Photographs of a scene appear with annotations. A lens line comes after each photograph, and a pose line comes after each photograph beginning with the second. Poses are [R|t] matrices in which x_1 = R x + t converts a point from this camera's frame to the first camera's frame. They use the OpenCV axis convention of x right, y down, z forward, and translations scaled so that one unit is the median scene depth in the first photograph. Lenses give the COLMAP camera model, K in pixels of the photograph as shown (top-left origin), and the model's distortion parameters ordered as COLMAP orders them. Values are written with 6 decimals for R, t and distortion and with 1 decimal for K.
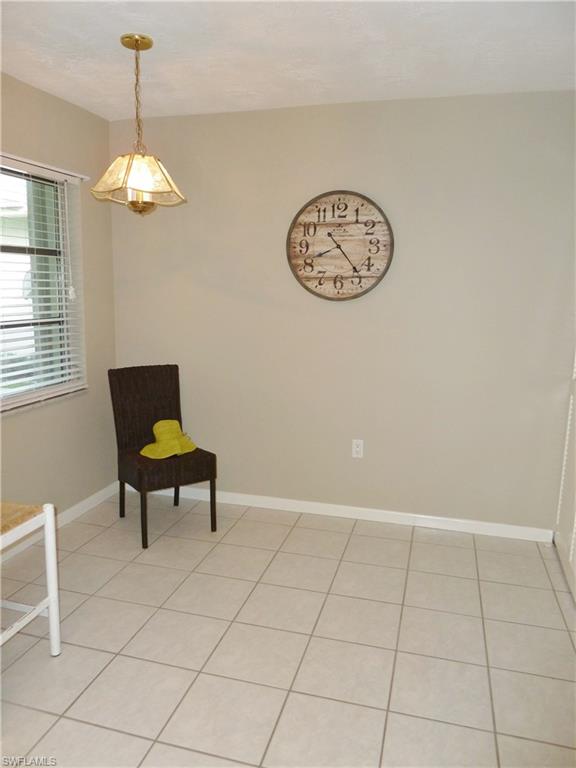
lens RADIAL K [[580.6, 0, 288.0], [0, 580.6, 384.0], [0, 0, 1]] dist [-0.031328, 0.000859]
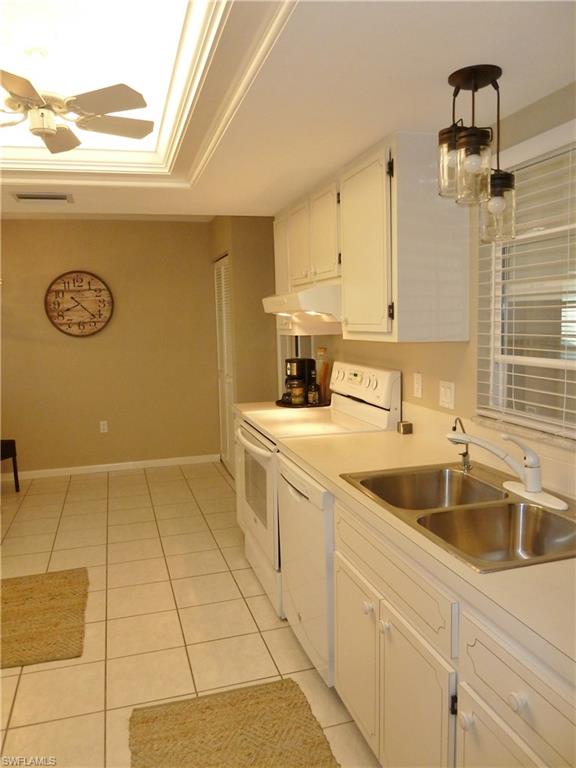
lens RADIAL K [[580.6, 0, 288.0], [0, 580.6, 384.0], [0, 0, 1]] dist [-0.031328, 0.000859]
pose [[0.835924, -0.100240, 0.539614, -0.325194], [0.130768, 0.991241, -0.018440, 0.094582], [-0.533040, 0.085979, 0.841710, -0.673720]]
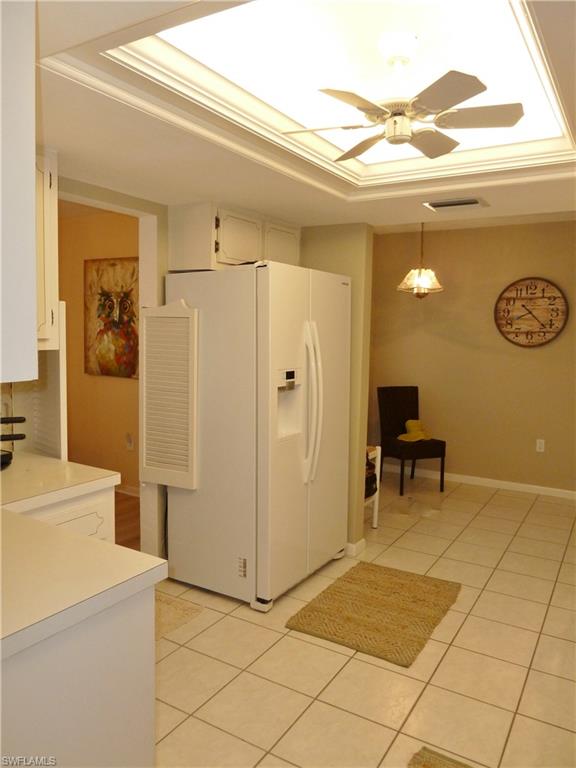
lens RADIAL K [[580.6, 0, 288.0], [0, 580.6, 384.0], [0, 0, 1]] dist [-0.031328, 0.000859]
pose [[0.962797, 0.028496, -0.268719, -0.116785], [-0.048703, 0.996439, -0.068830, 0.092113], [0.265801, 0.079357, 0.960756, -0.645846]]
